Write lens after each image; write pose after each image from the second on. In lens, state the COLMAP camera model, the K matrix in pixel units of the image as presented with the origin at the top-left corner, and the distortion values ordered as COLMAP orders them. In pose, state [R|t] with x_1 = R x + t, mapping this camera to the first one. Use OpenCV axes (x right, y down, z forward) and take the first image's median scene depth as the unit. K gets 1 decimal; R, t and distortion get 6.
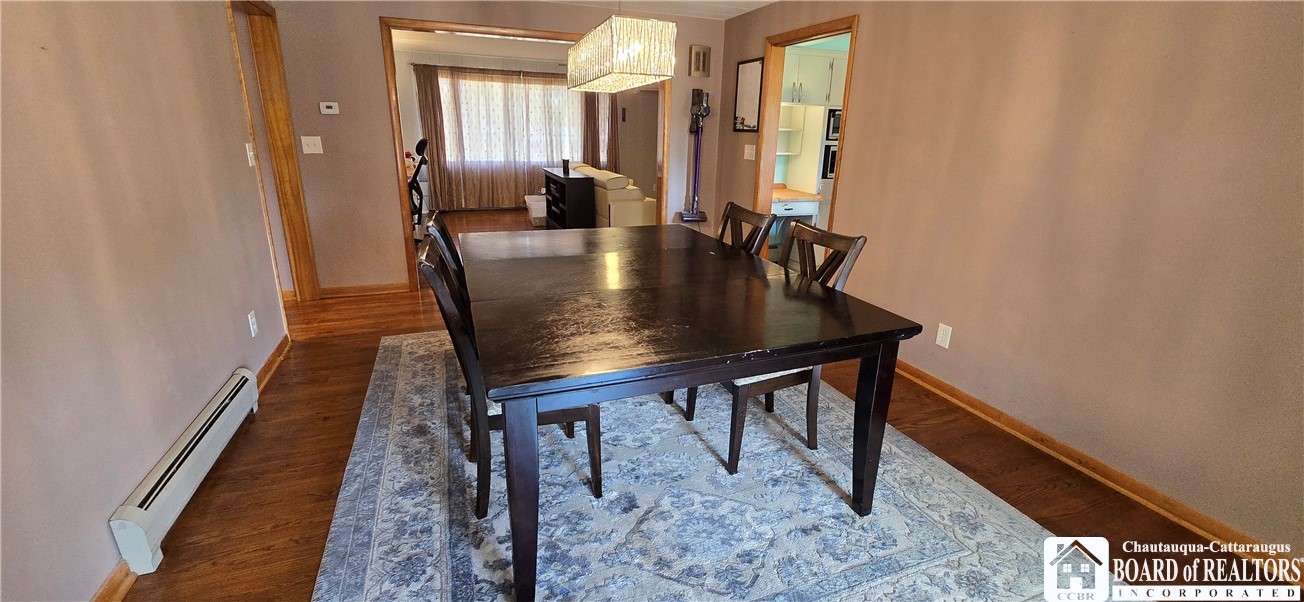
lens RADIAL K [[537.4, 0, 656.1], [0, 537.4, 299.9], [0, 0, 1]] dist [-0.005187, 0.000055]
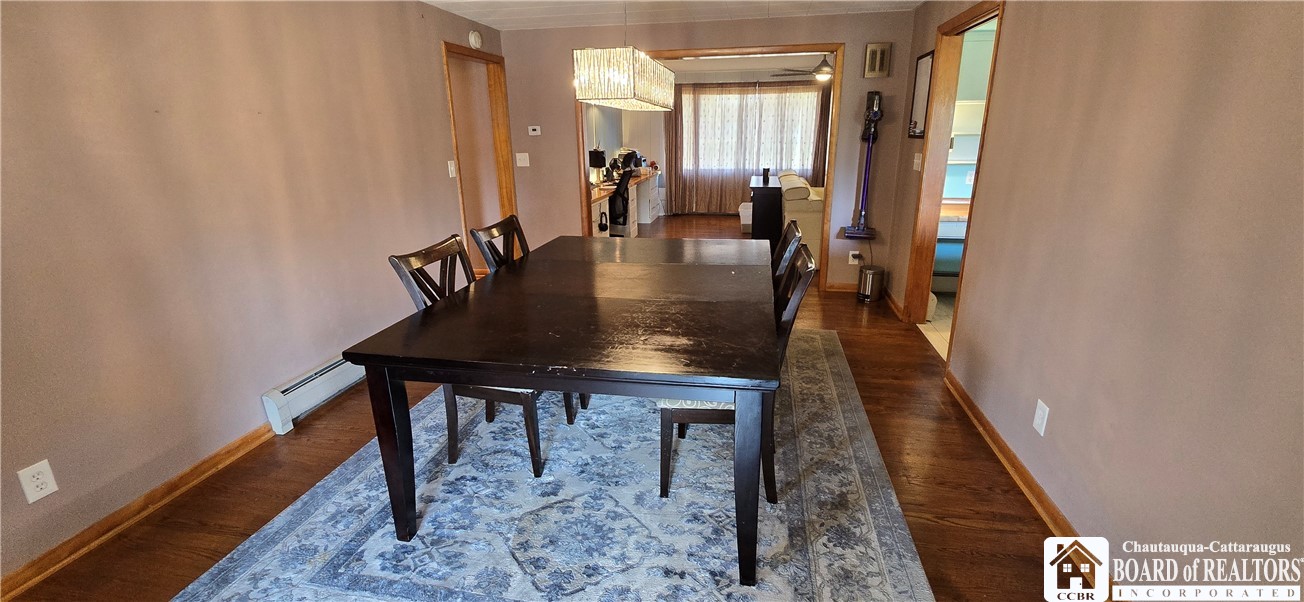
lens RADIAL K [[537.4, 0, 656.3], [0, 537.4, 297.7], [0, 0, 1]] dist [-0.005187, 0.000055]
pose [[0.848284, 0.121376, -0.515444, 0.291325], [-0.127065, 0.991595, 0.024384, -0.029223], [0.514071, 0.044810, 0.856576, 0.067268]]
